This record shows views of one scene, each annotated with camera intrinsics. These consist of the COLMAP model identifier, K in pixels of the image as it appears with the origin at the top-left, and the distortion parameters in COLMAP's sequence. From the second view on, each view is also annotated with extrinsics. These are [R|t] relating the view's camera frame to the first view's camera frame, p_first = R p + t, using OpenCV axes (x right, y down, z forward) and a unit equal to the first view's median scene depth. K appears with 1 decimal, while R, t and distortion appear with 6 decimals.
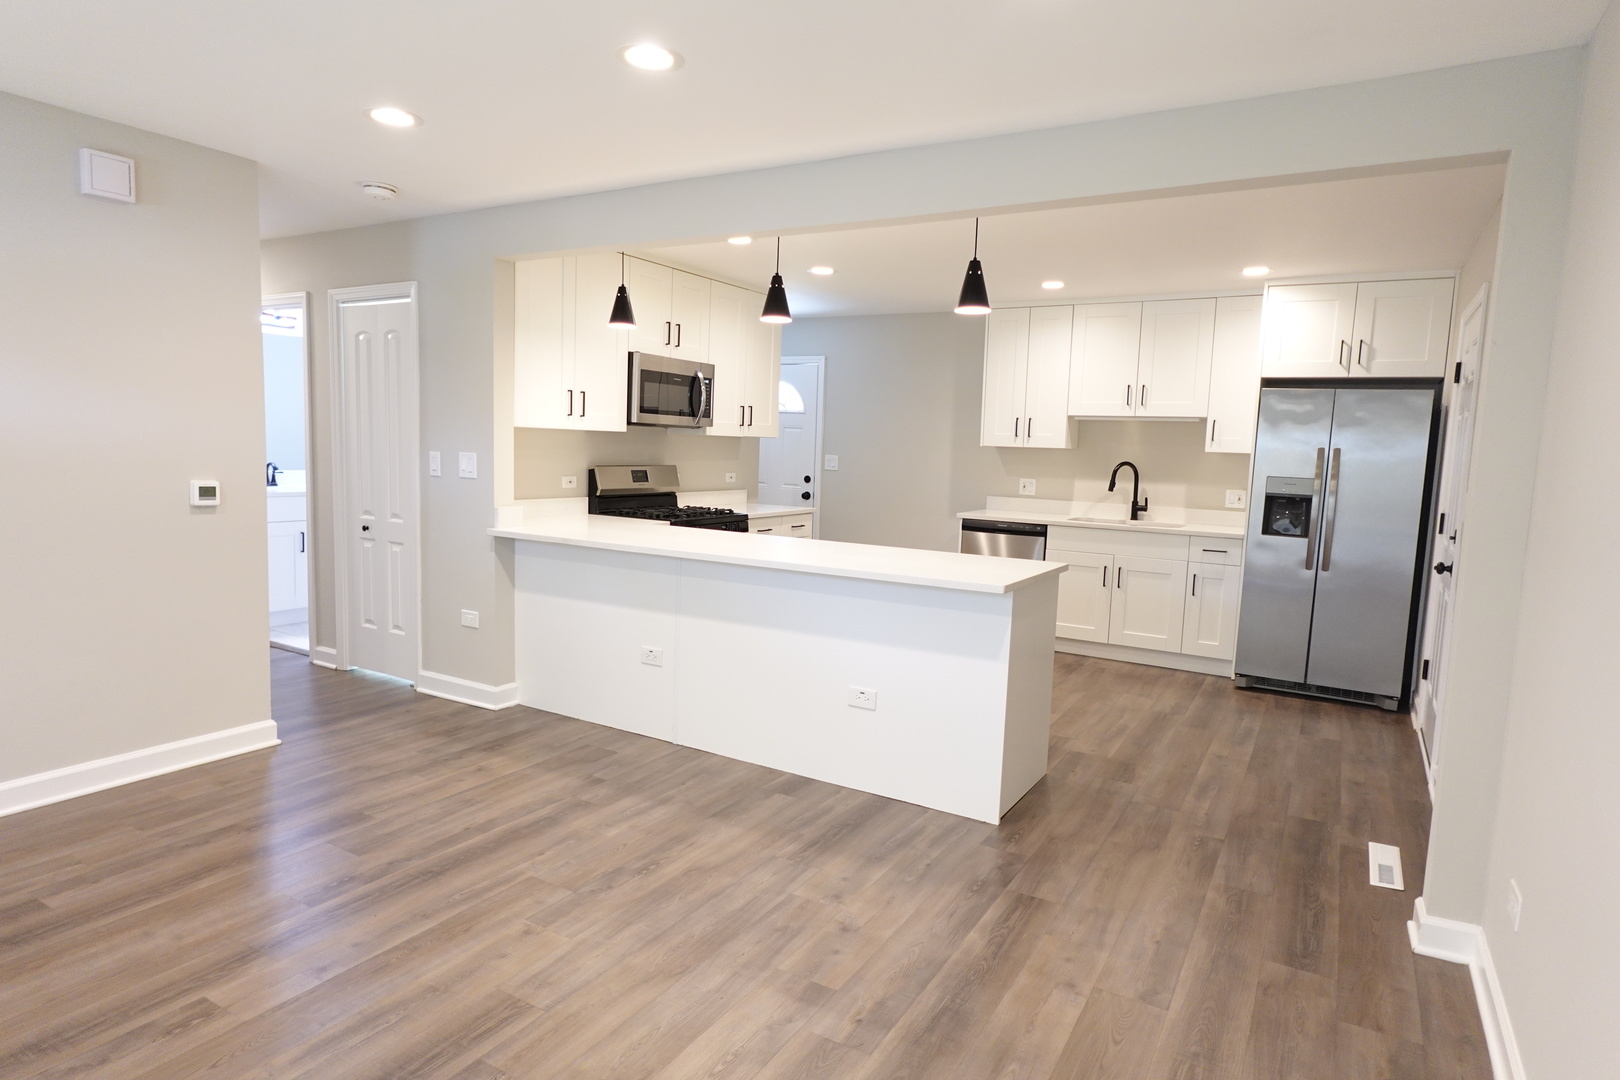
lens RADIAL K [[915.1, 0, 811.4], [0, 915.1, 542.8], [0, 0, 1]] dist [-0.005046, 0.002596]
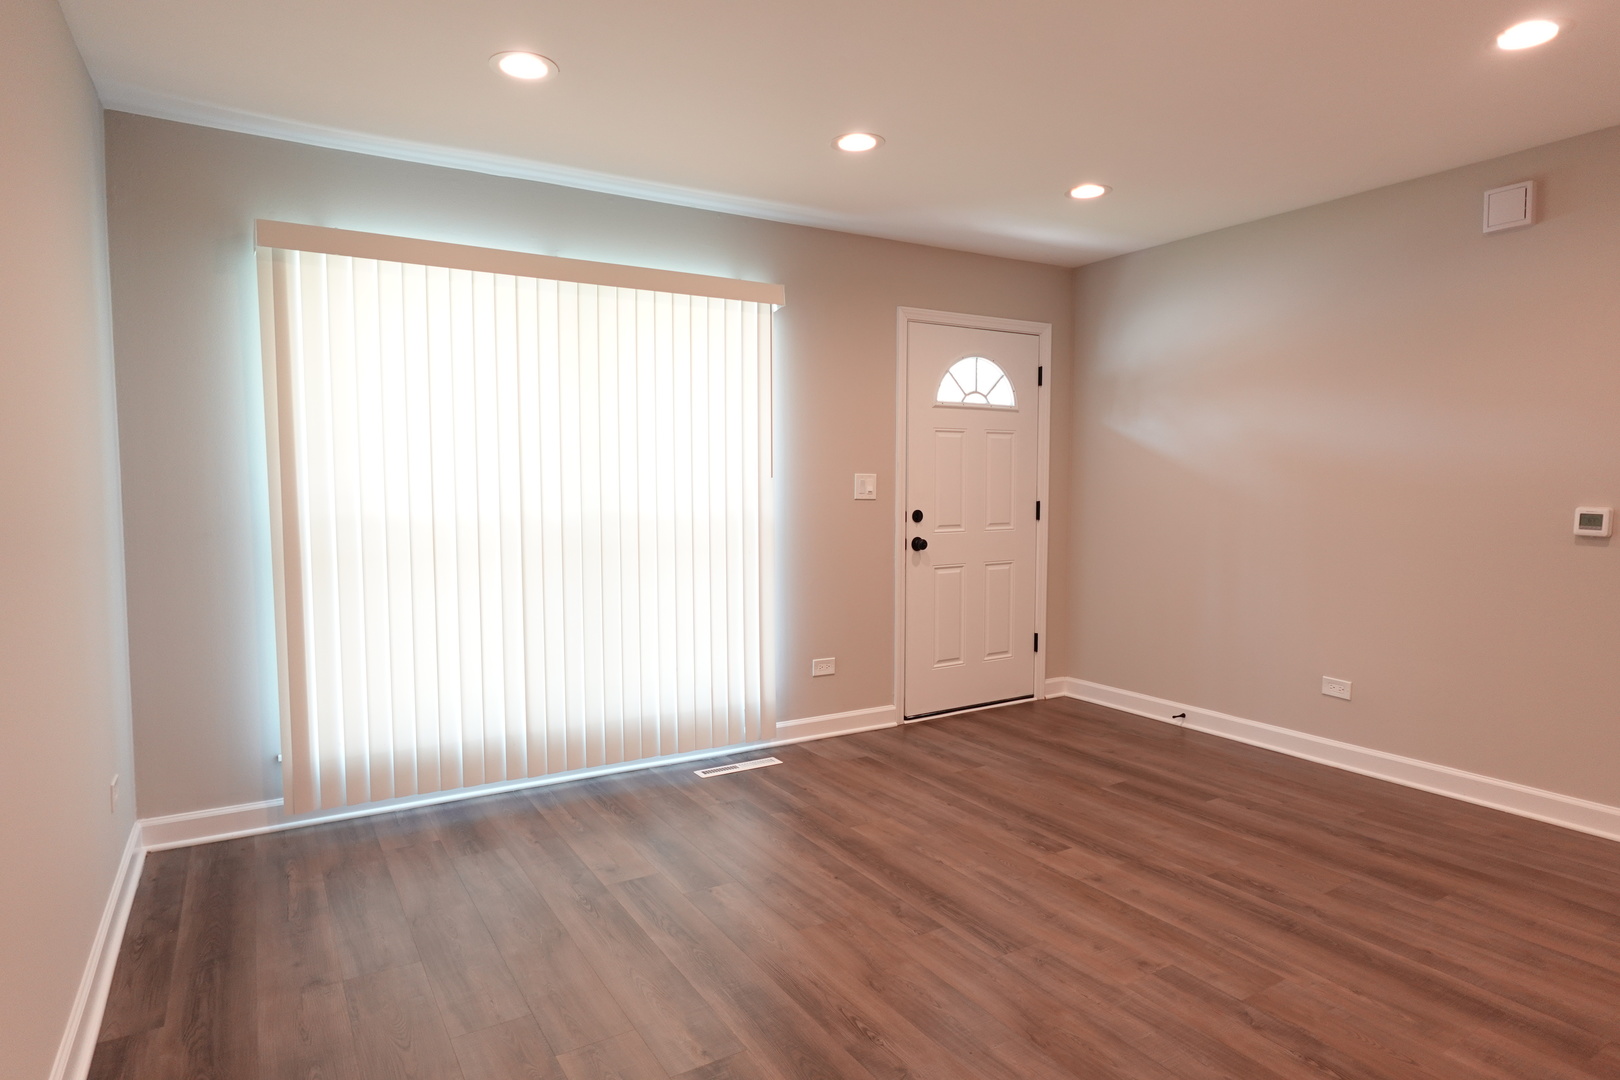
lens RADIAL K [[915.1, 0, 811.0], [0, 915.1, 543.2], [0, 0, 1]] dist [-0.005046, 0.002596]
pose [[-0.474645, 0.025217, -0.879816, 0.328542], [-0.108227, 0.990332, 0.086772, -0.020635], [0.873498, 0.136406, -0.467327, 0.540702]]
